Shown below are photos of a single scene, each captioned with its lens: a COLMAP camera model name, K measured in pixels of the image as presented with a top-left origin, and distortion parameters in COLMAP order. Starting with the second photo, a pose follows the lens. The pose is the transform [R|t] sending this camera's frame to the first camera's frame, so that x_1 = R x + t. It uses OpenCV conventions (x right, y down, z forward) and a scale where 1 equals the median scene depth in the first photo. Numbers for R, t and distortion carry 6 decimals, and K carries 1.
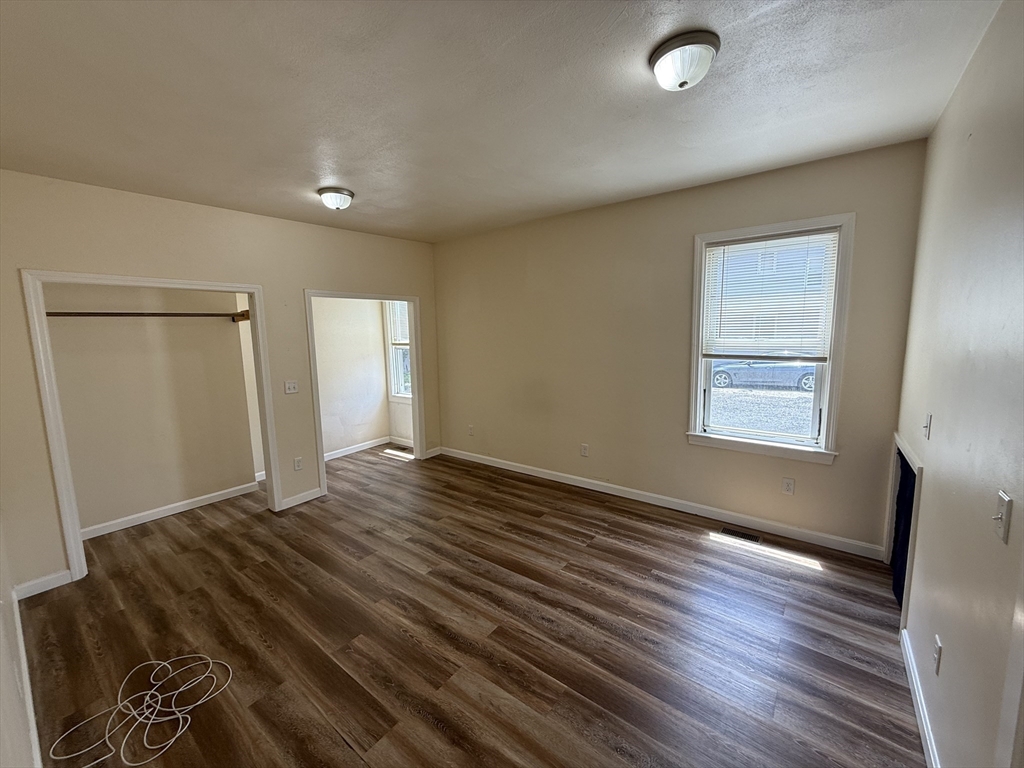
lens RADIAL K [[408.8, 0, 510.3], [0, 408.8, 382.8], [0, 0, 1]] dist [0.000435, 0.000511]
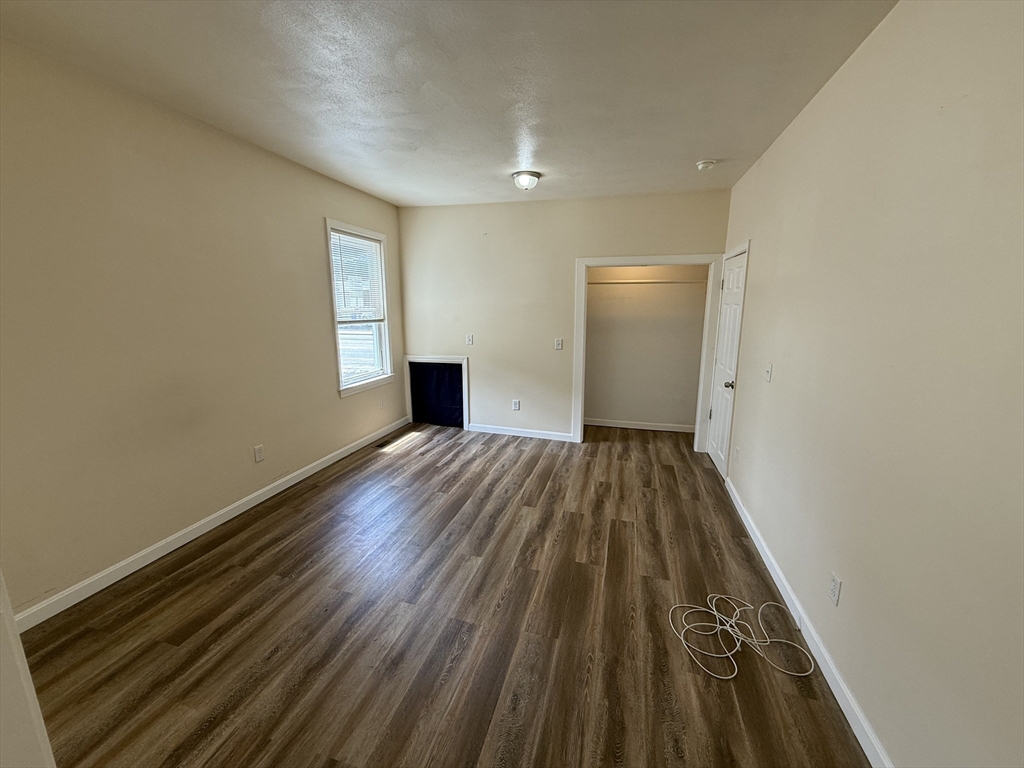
lens RADIAL K [[408.8, 0, 510.3], [0, 408.8, 382.8], [0, 0, 1]] dist [0.000435, 0.000511]
pose [[-0.371635, -0.155195, 0.915315, -1.139349], [0.129111, 0.967708, 0.216500, -0.120467], [-0.919357, 0.198636, -0.339597, 1.316236]]
